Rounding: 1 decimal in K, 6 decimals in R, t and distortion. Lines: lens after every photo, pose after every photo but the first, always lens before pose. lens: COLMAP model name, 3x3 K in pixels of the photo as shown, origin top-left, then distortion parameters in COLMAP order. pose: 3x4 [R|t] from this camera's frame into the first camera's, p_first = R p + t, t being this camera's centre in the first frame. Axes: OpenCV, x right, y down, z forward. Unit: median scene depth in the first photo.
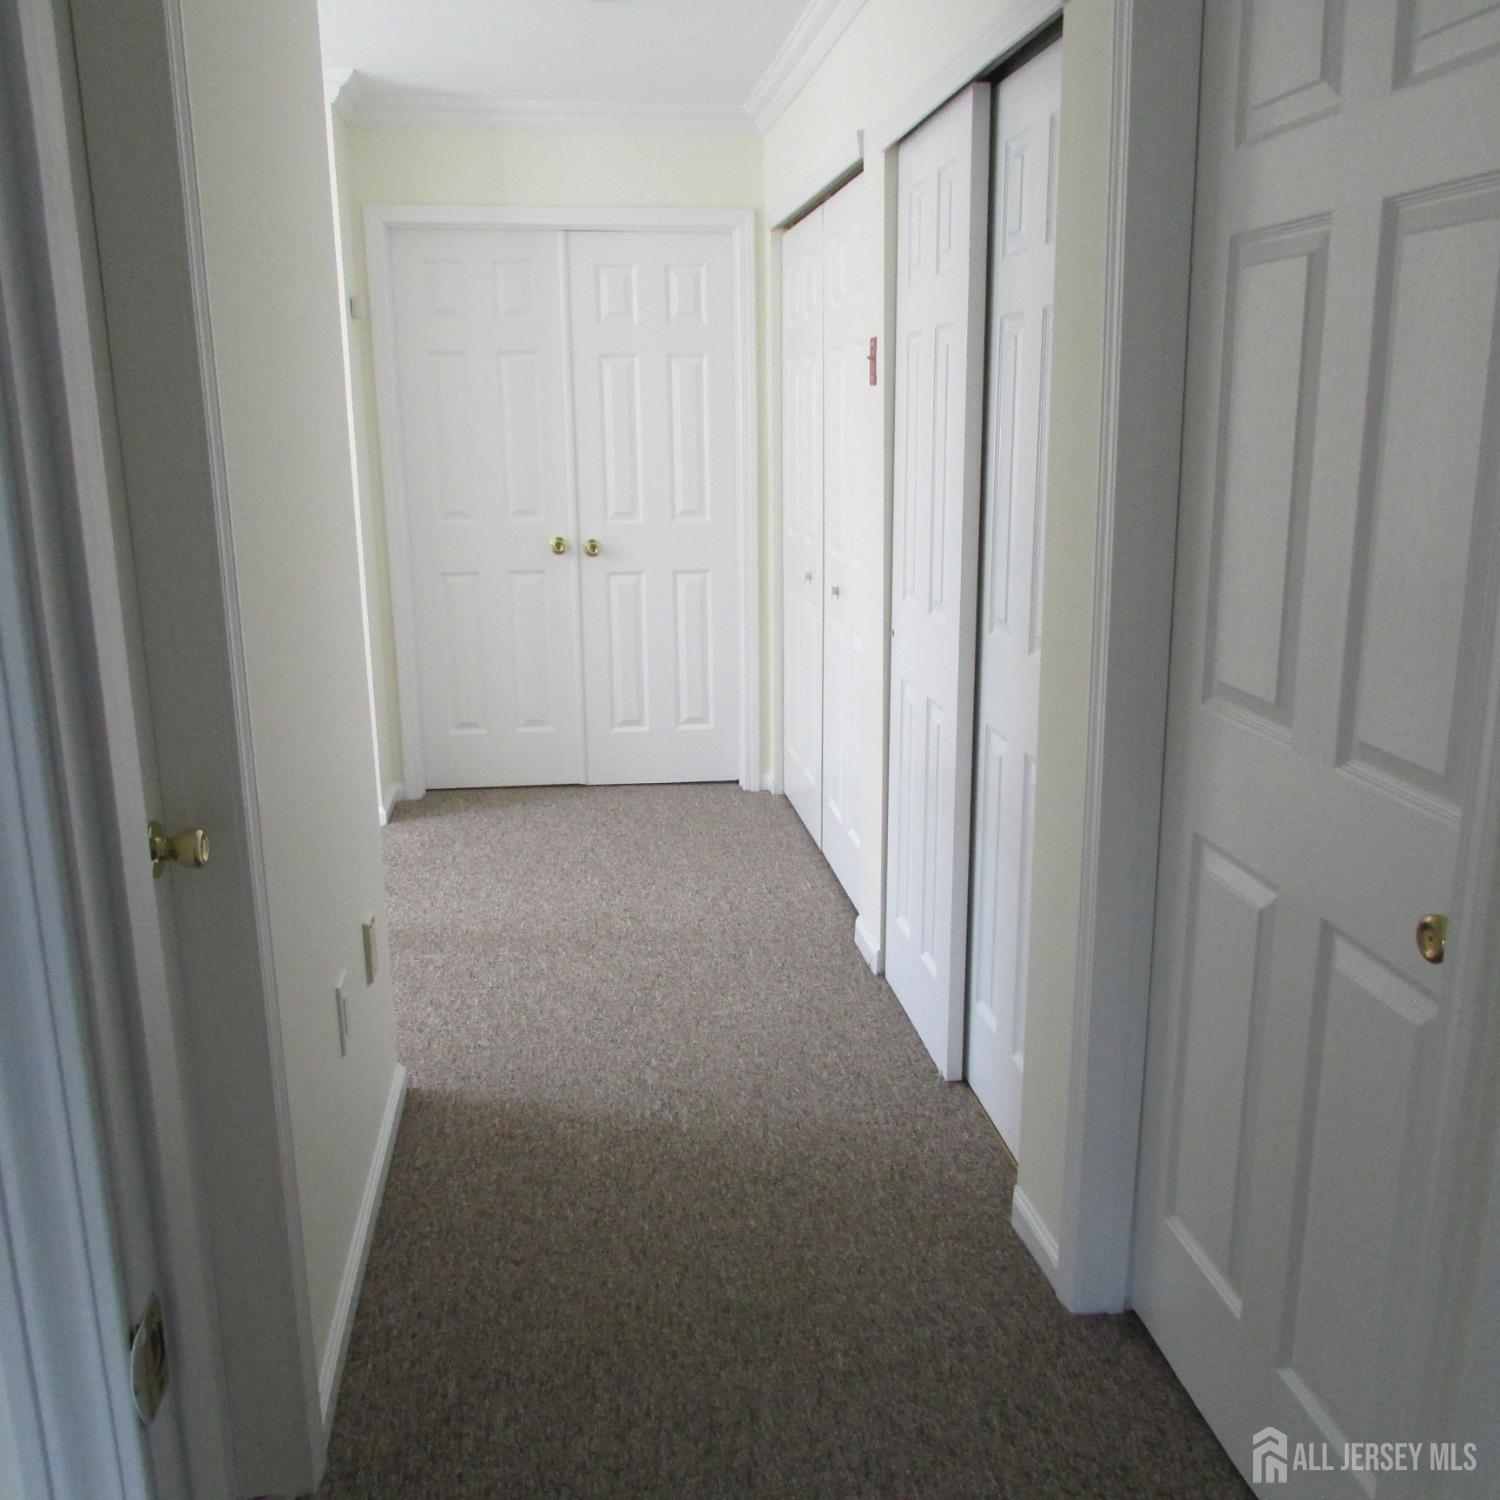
lens RADIAL K [[1419.3, 0, 751.5], [0, 1419.3, 758.3], [0, 0, 1]] dist [-0.029247, 0.000000]
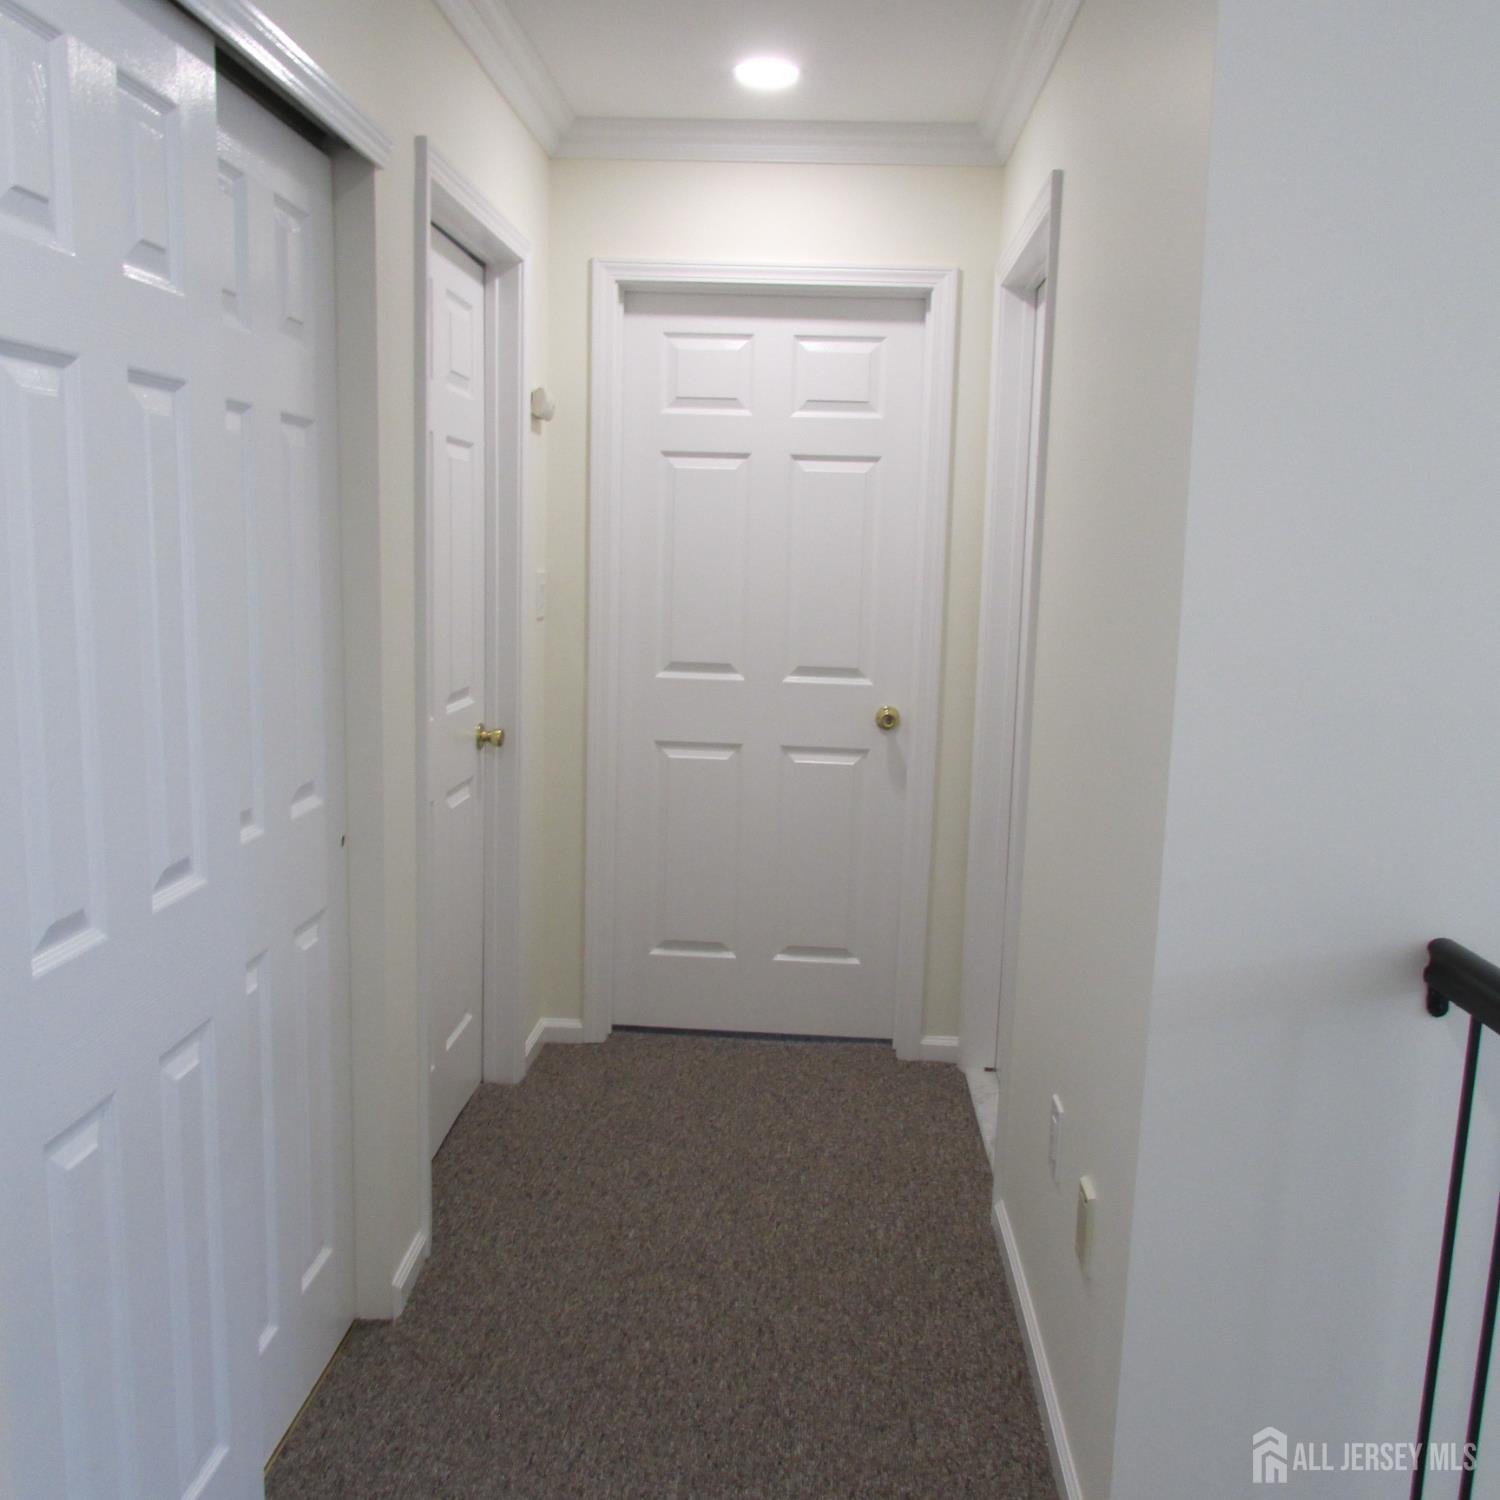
lens RADIAL K [[1419.3, 0, 745.0], [0, 1419.3, 739.9], [0, 0, 1]] dist [-0.029247, 0.000000]
pose [[-0.982222, -0.045448, 0.182139, -0.232762], [0.025261, 0.929426, 0.368144, -0.437766], [-0.186016, 0.366200, -0.911754, 1.777036]]
